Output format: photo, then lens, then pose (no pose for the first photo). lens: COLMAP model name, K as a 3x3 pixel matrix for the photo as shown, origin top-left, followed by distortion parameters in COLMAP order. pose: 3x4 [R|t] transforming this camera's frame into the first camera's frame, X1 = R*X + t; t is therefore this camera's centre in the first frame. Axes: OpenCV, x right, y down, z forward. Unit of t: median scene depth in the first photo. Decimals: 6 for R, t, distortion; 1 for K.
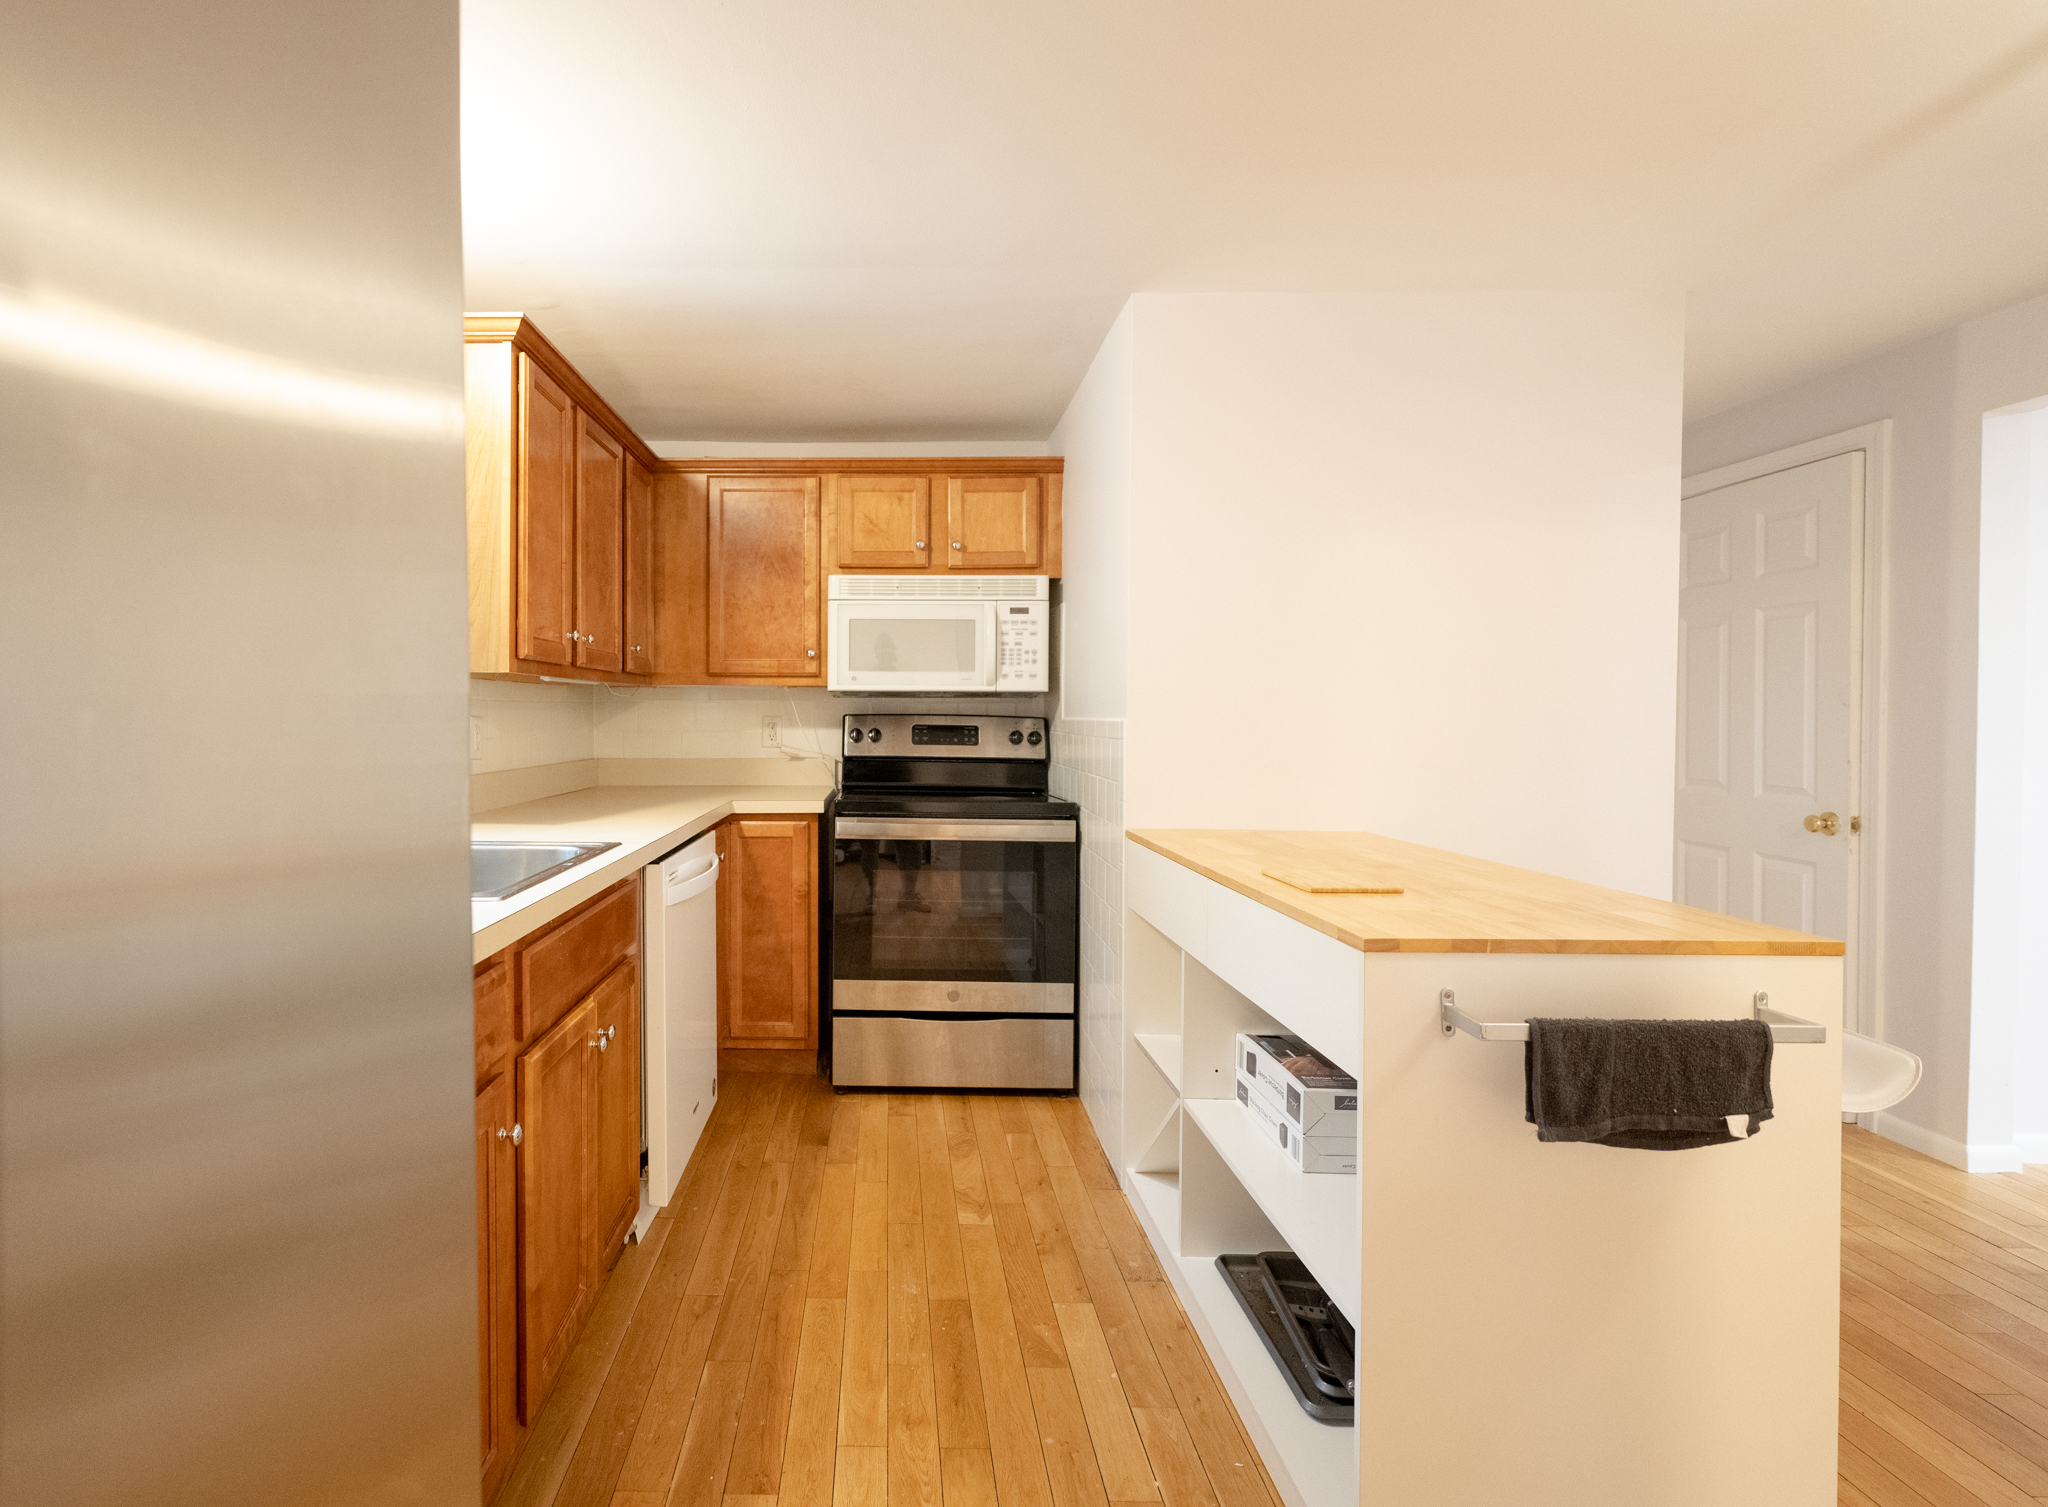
lens RADIAL K [[968.2, 0, 874.8], [0, 968.2, 723.9], [0, 0, 1]] dist [0.002732, -0.000304]
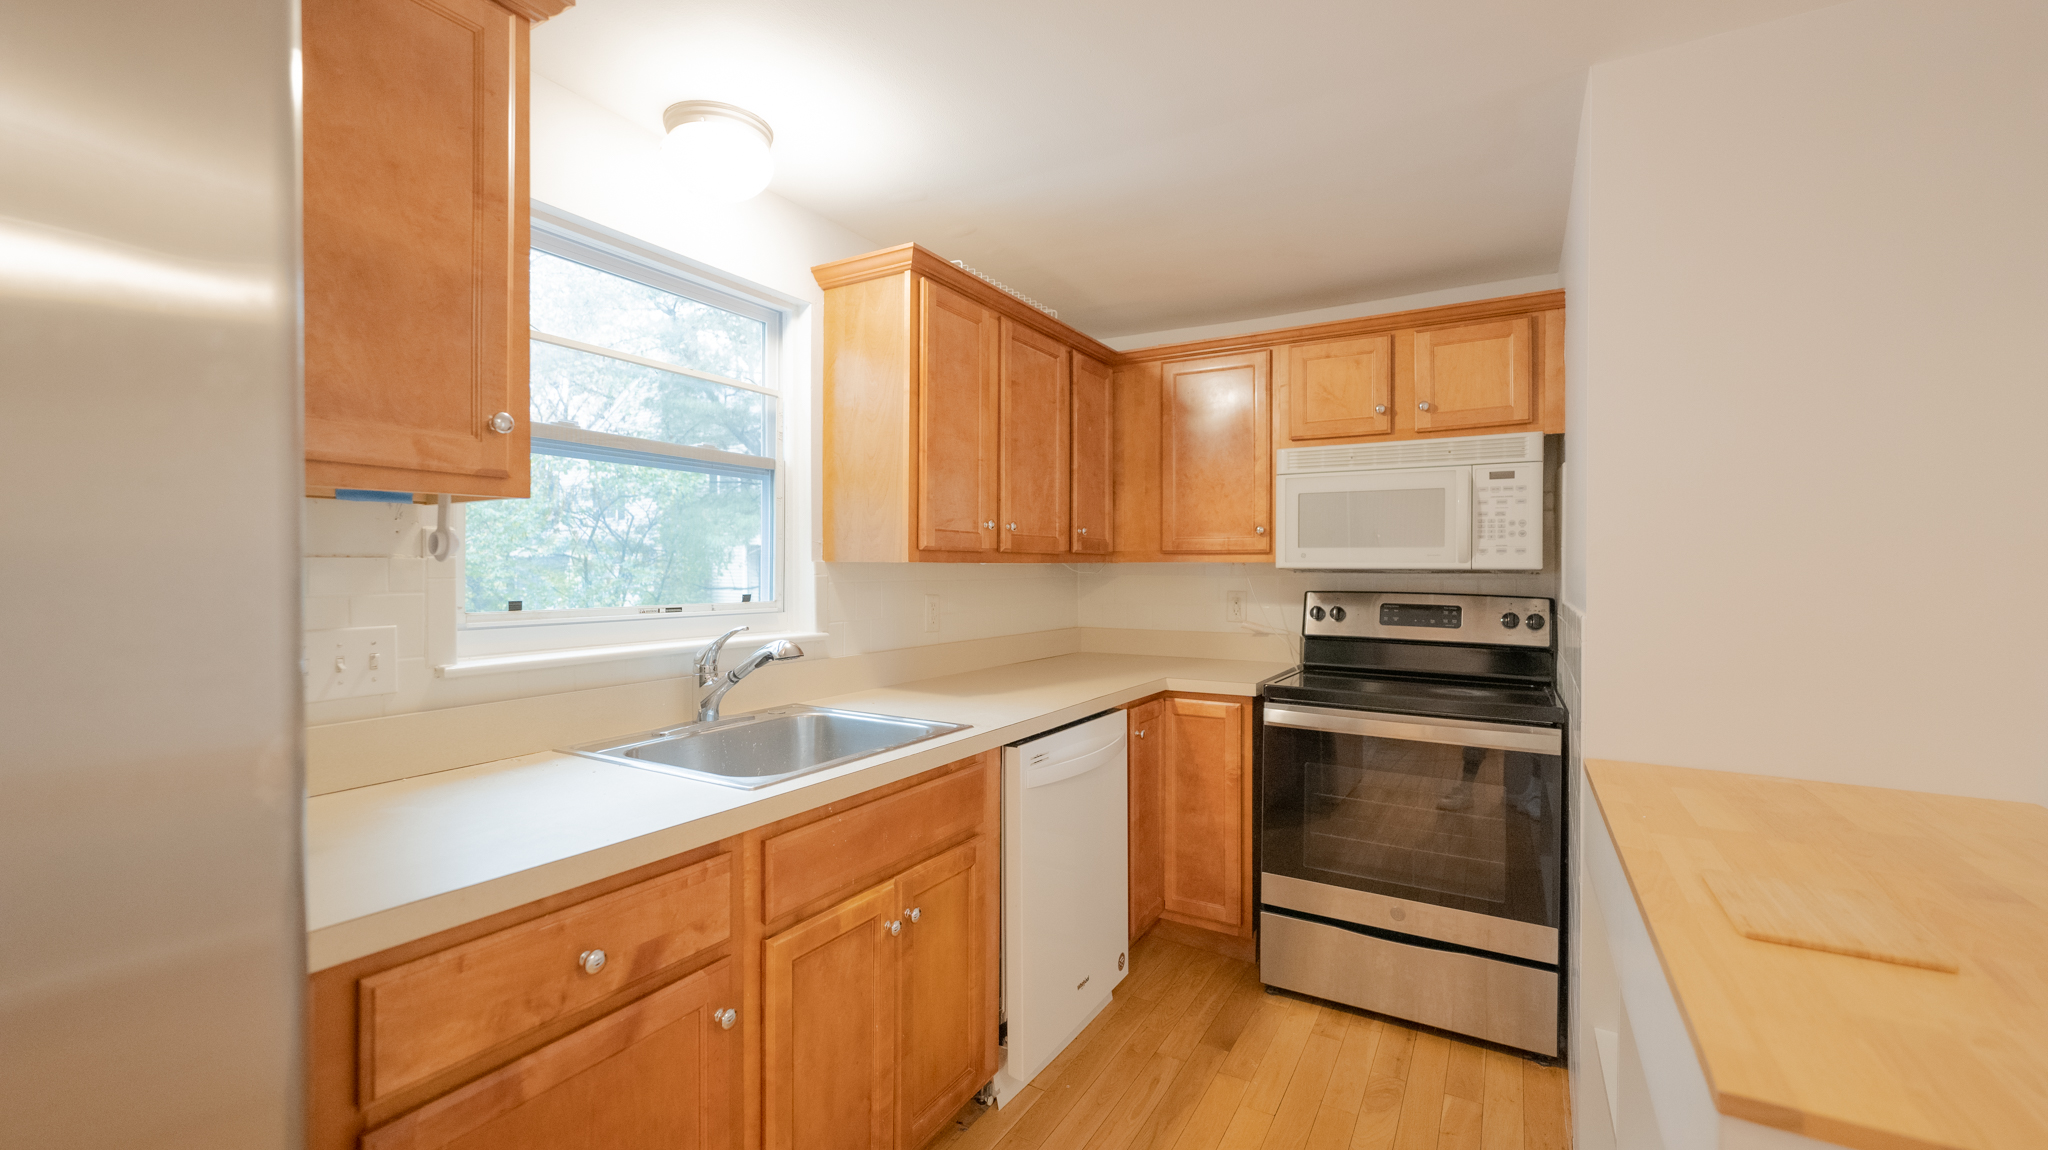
lens RADIAL K [[838.7, 0, 1019.7], [0, 838.7, 569.8], [0, 0, 1]] dist [-0.000597, -0.000998]
pose [[0.871087, 0.000165, -0.491129, 0.142606], [-0.005646, 0.999937, -0.009679, -0.023278], [0.491097, 0.011204, 0.871033, 0.142445]]
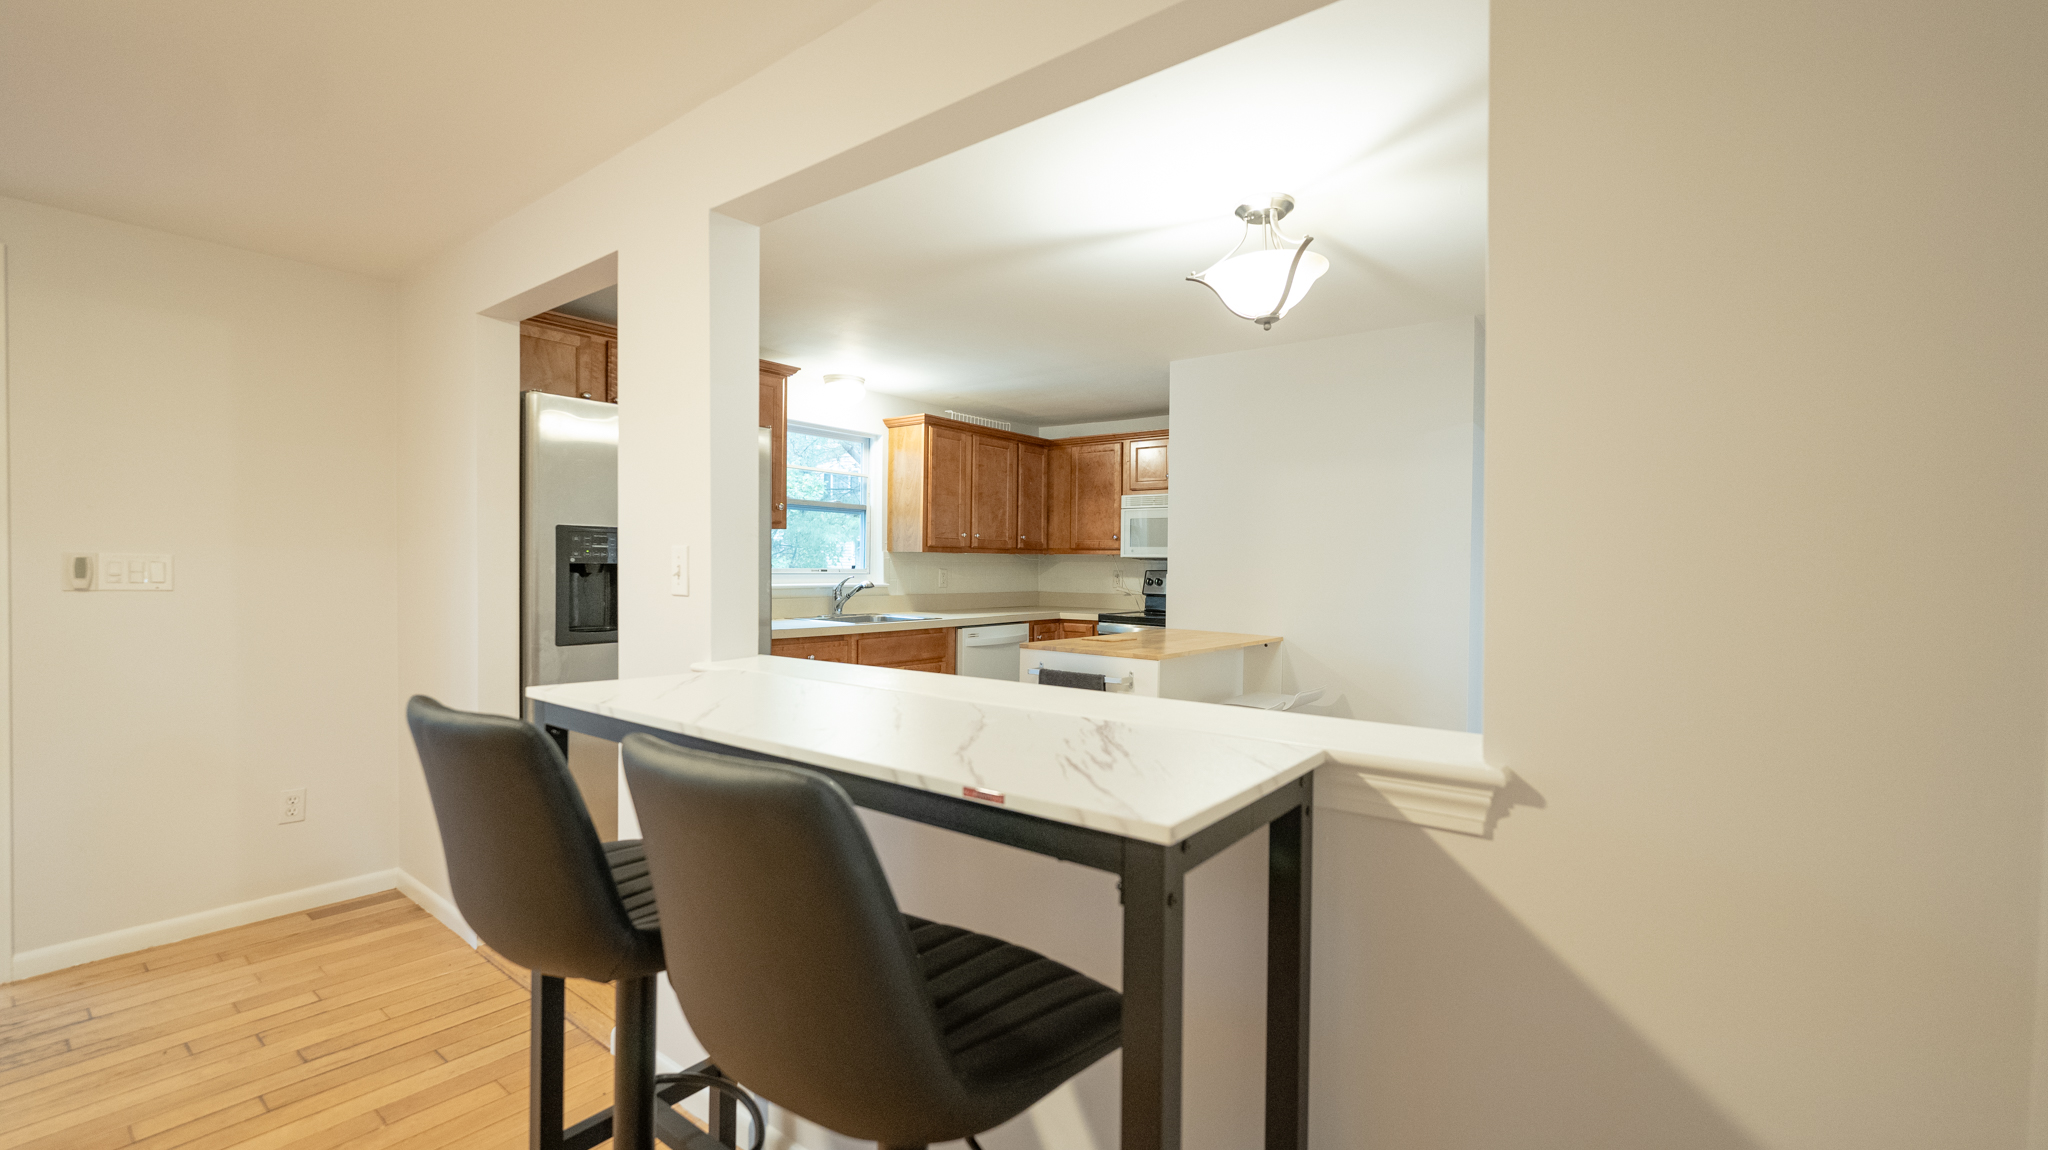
lens RADIAL K [[838.7, 0, 1015.7], [0, 838.7, 575.5], [0, 0, 1]] dist [-0.000597, -0.000998]
pose [[0.802791, 0.015798, -0.596051, 0.761884], [-0.017817, 0.999838, 0.002502, 0.000234], [0.595994, 0.008611, 0.802943, -0.422067]]
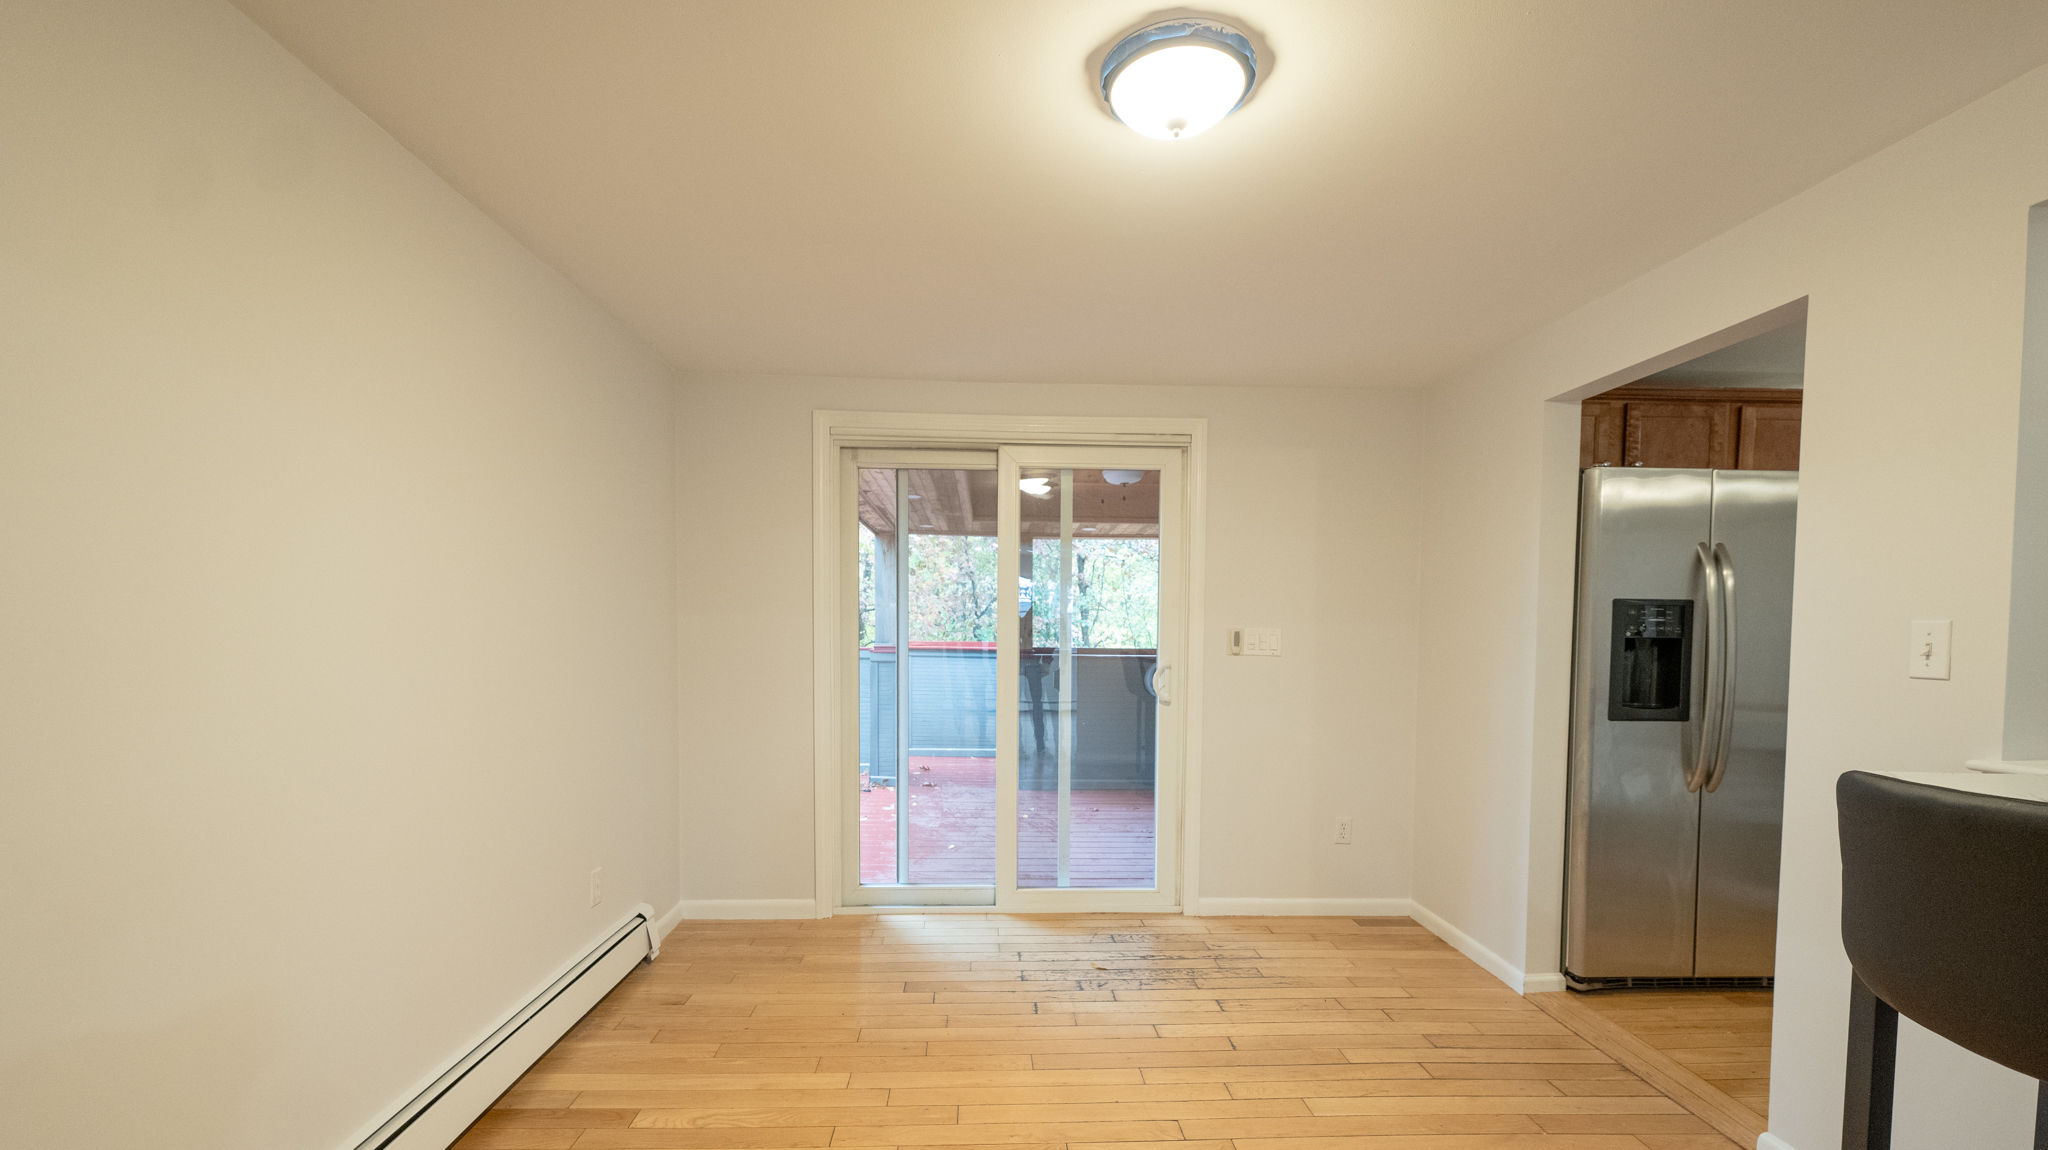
lens RADIAL K [[837.9, 0, 1009.5], [0, 837.9, 665.8], [0, 0, 1]] dist [0.002452, -0.000990]
pose [[0.059605, 0.047339, -0.997099, 0.691802], [-0.023332, 0.998668, 0.046019, 0.001902], [0.997949, 0.020521, 0.060630, -0.668642]]
